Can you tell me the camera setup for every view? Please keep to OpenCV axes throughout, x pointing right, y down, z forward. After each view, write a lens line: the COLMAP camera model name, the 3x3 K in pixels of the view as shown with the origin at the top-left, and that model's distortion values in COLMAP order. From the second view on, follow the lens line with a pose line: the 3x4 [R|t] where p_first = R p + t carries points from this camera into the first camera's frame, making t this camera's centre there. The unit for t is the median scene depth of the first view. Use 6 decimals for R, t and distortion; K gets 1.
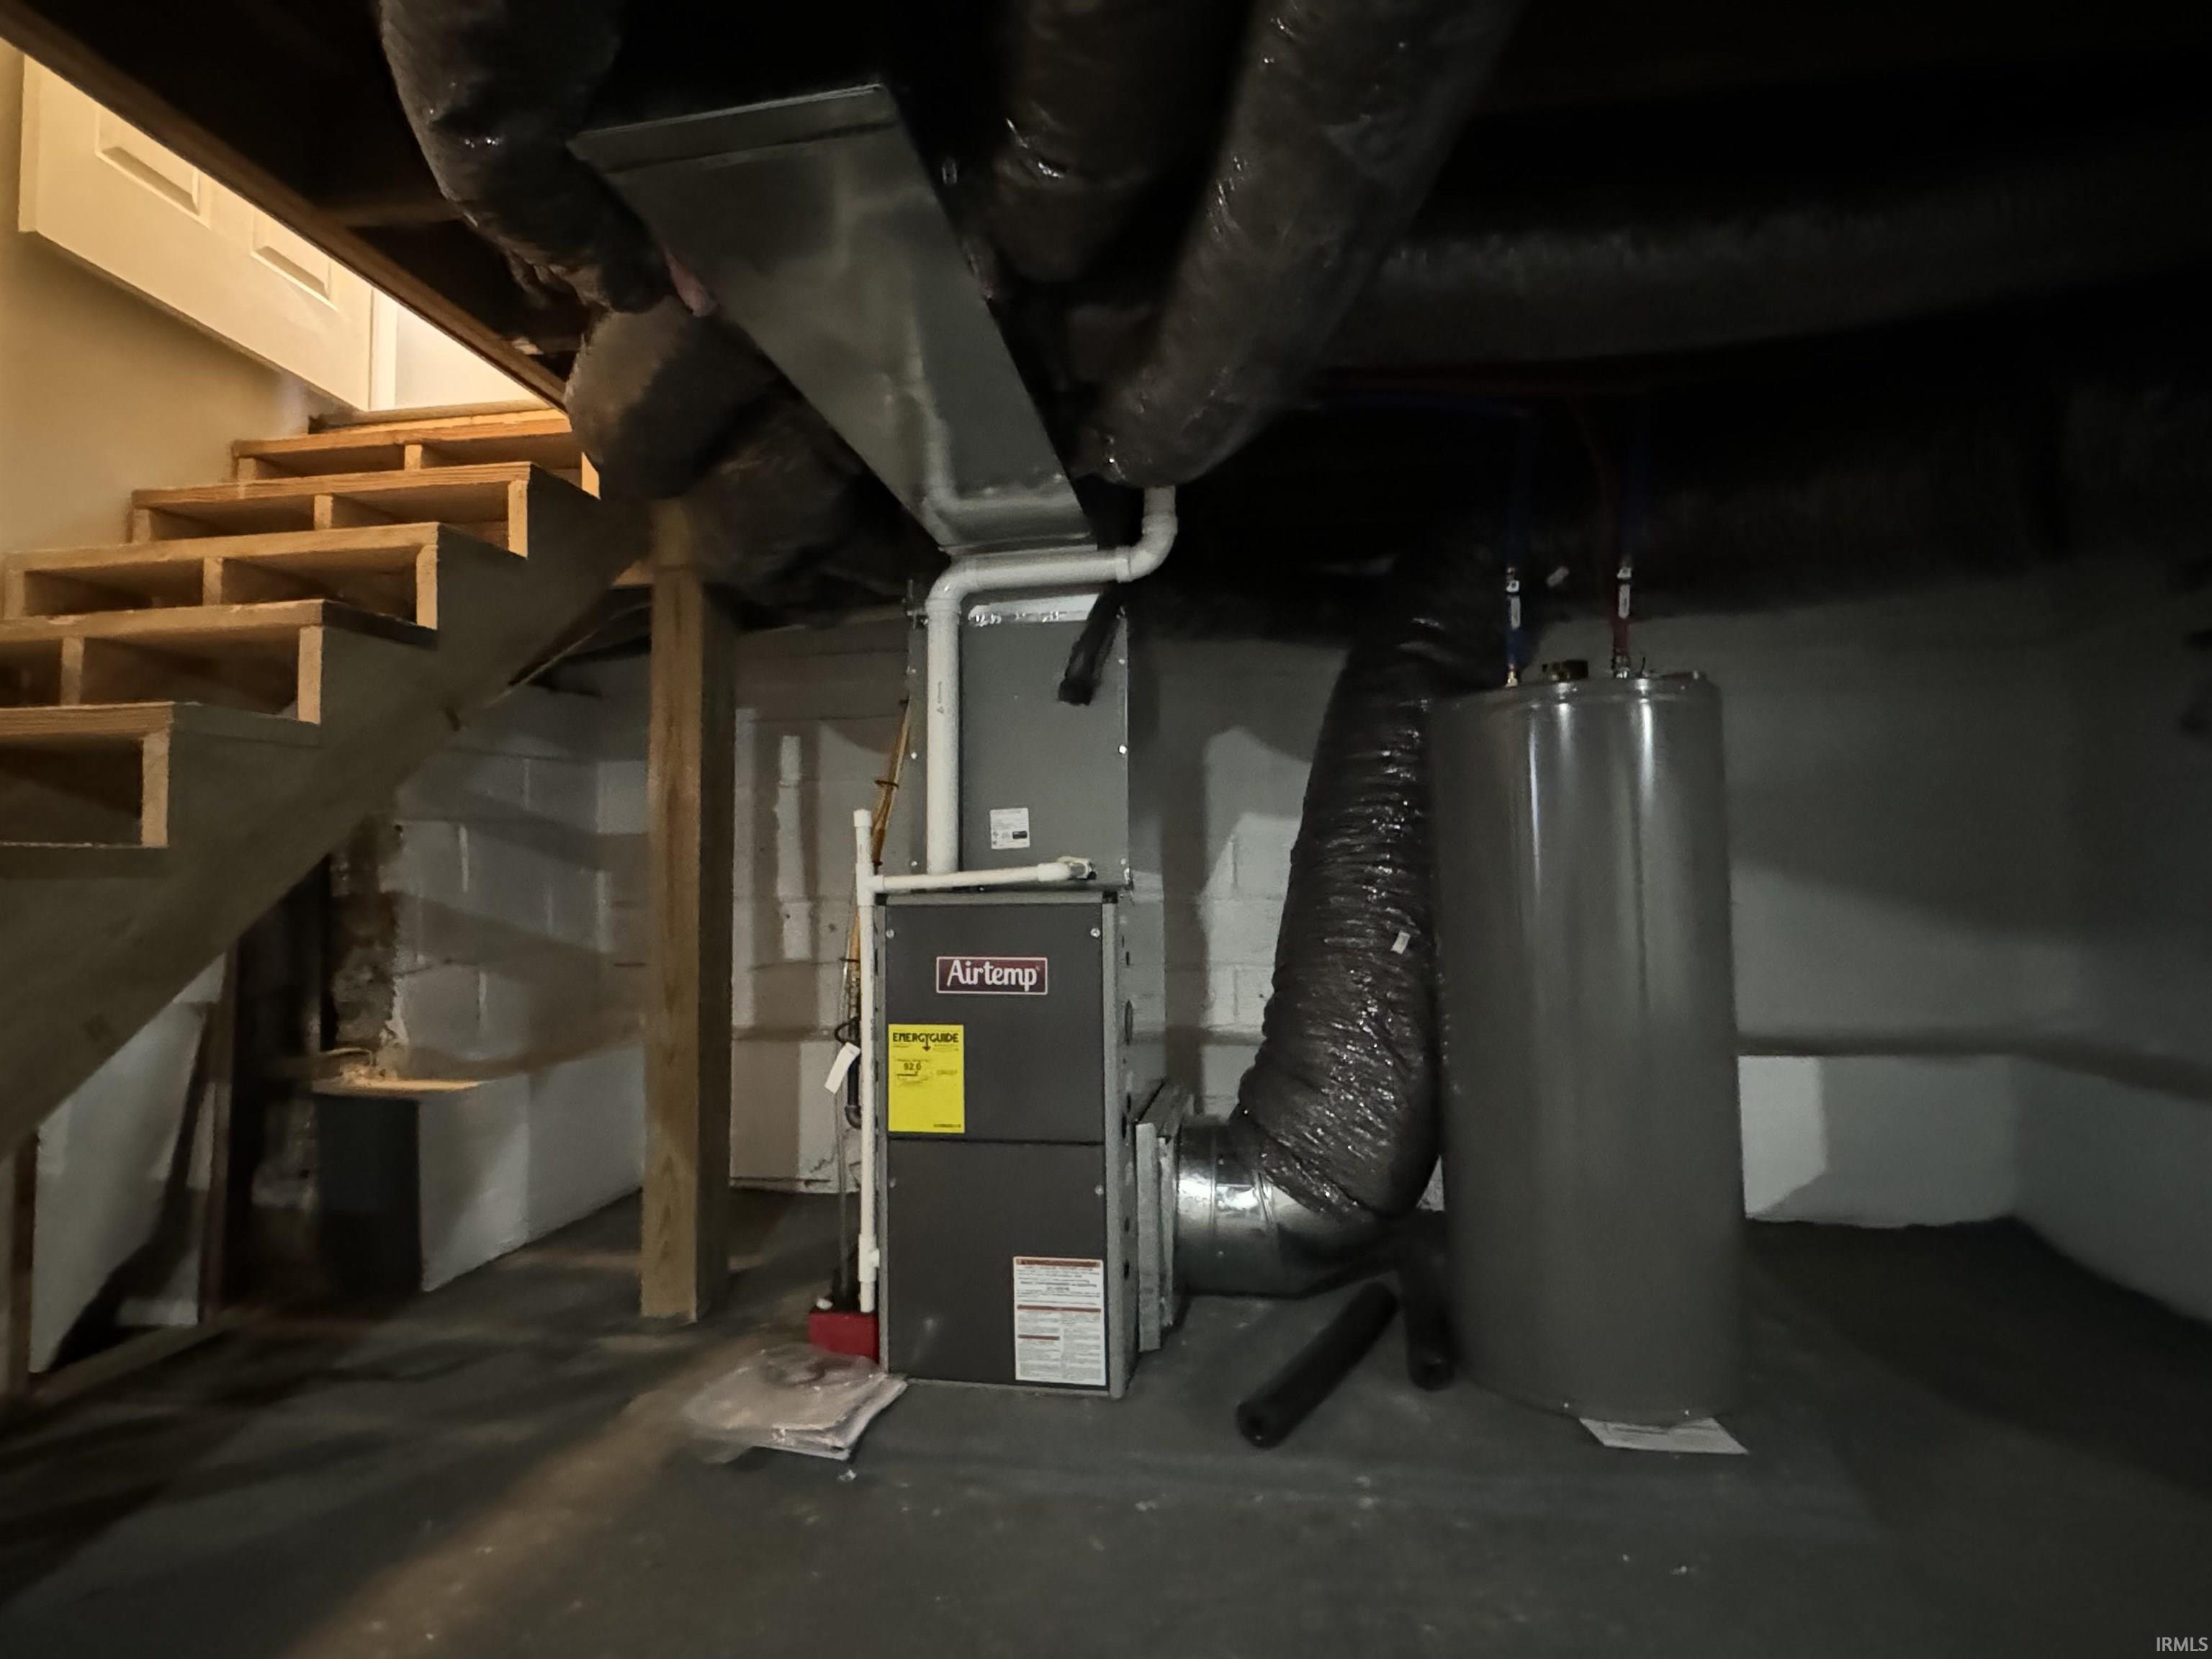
lens RADIAL K [[1112.0, 0, 1106.0], [0, 1112.0, 829.5], [0, 0, 1]] dist [-0.000534, -0.000514]
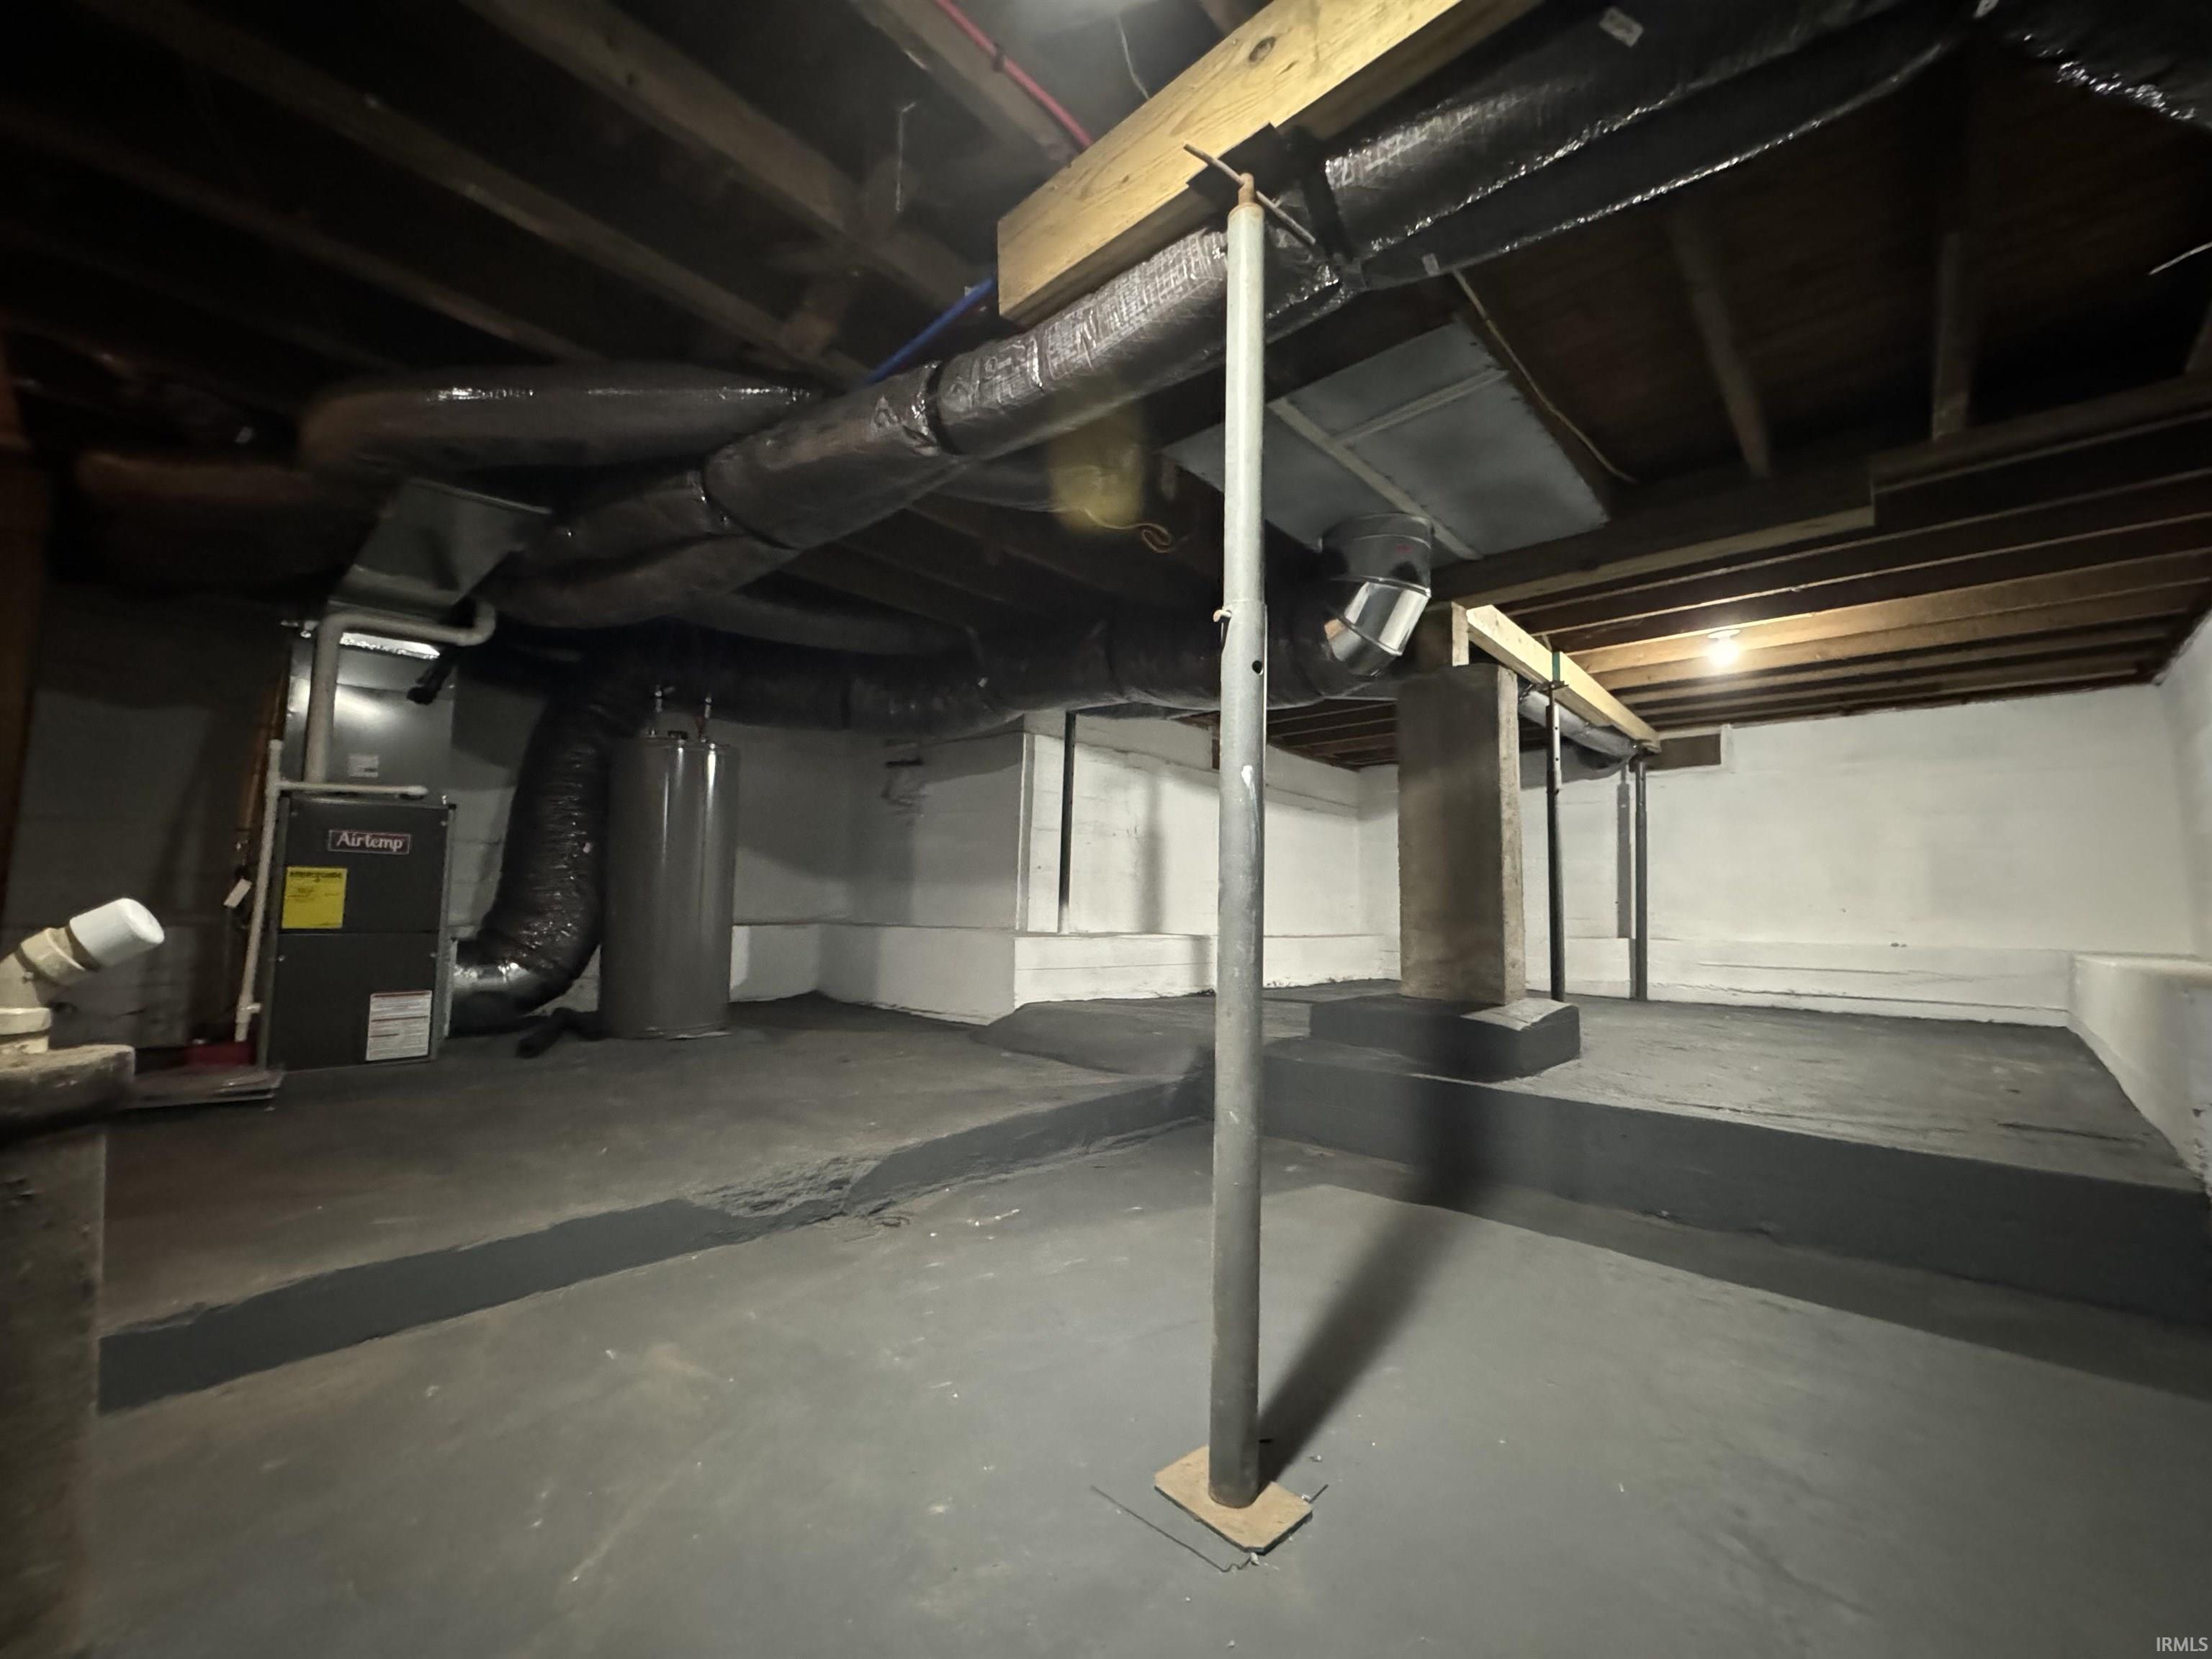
lens RADIAL K [[873.6, 0, 1106.0], [0, 873.6, 829.5], [0, 0, 1]] dist [0.000721, 0.000156]
pose [[0.547682, 0.092598, 0.831547, -0.623884], [-0.060384, 0.995640, -0.071100, 0.136294], [-0.834505, -0.011272, 0.550886, -0.788094]]
